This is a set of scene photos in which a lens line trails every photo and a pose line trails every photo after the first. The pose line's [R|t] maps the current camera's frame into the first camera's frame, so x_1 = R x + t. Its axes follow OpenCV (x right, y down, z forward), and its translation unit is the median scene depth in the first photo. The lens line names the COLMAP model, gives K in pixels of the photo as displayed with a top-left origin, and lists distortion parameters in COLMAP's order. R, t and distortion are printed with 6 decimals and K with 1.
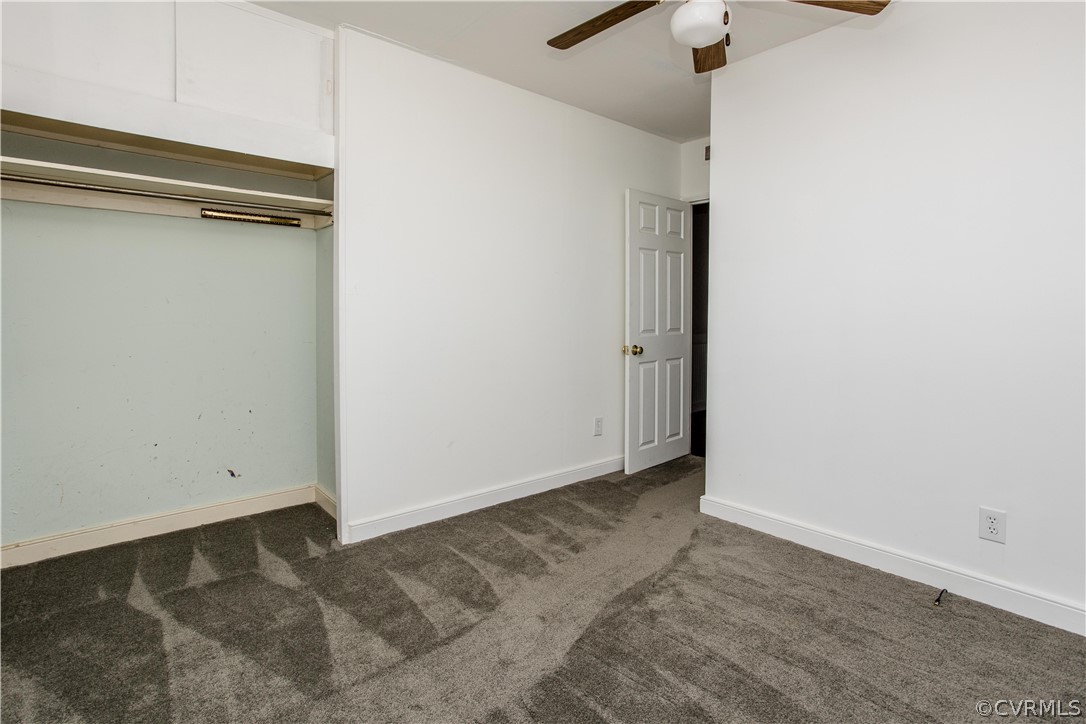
lens RADIAL K [[539.8, 0, 543.3], [0, 539.8, 363.3], [0, 0, 1]] dist [-0.039437, 0.017220]
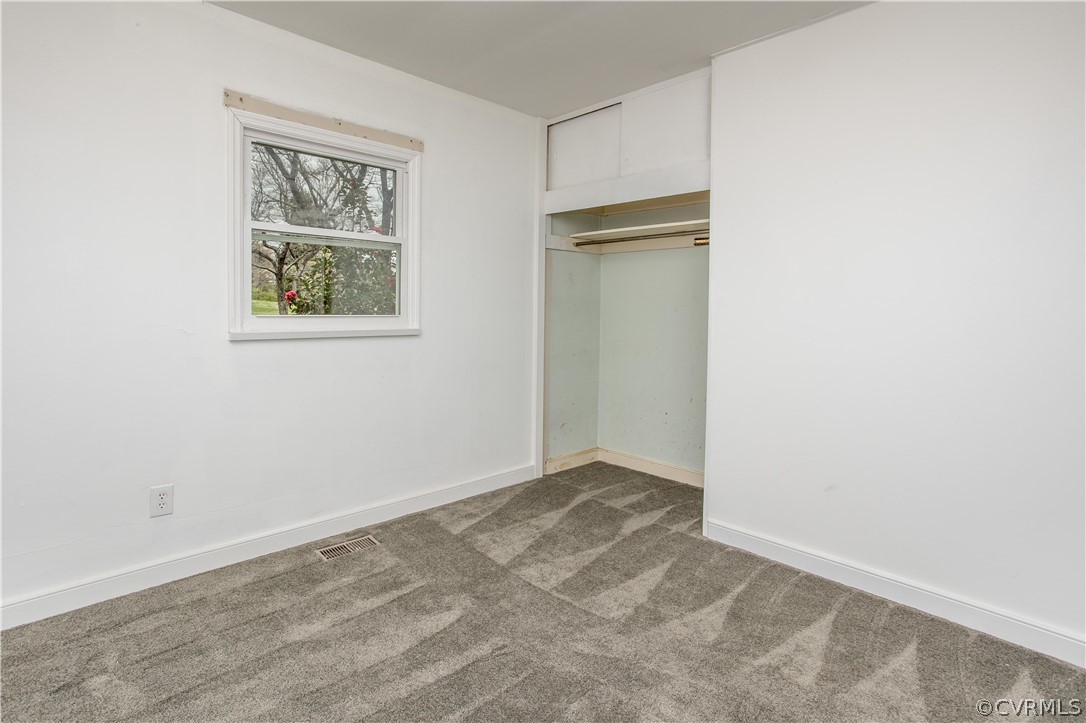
lens RADIAL K [[539.8, 0, 542.9], [0, 539.8, 357.4], [0, 0, 1]] dist [-0.039437, 0.017220]
pose [[0.047747, 0.077248, -0.995868, 0.713713], [-0.110234, 0.991323, 0.071611, -0.062385], [0.992758, 0.106360, 0.055848, 0.636307]]
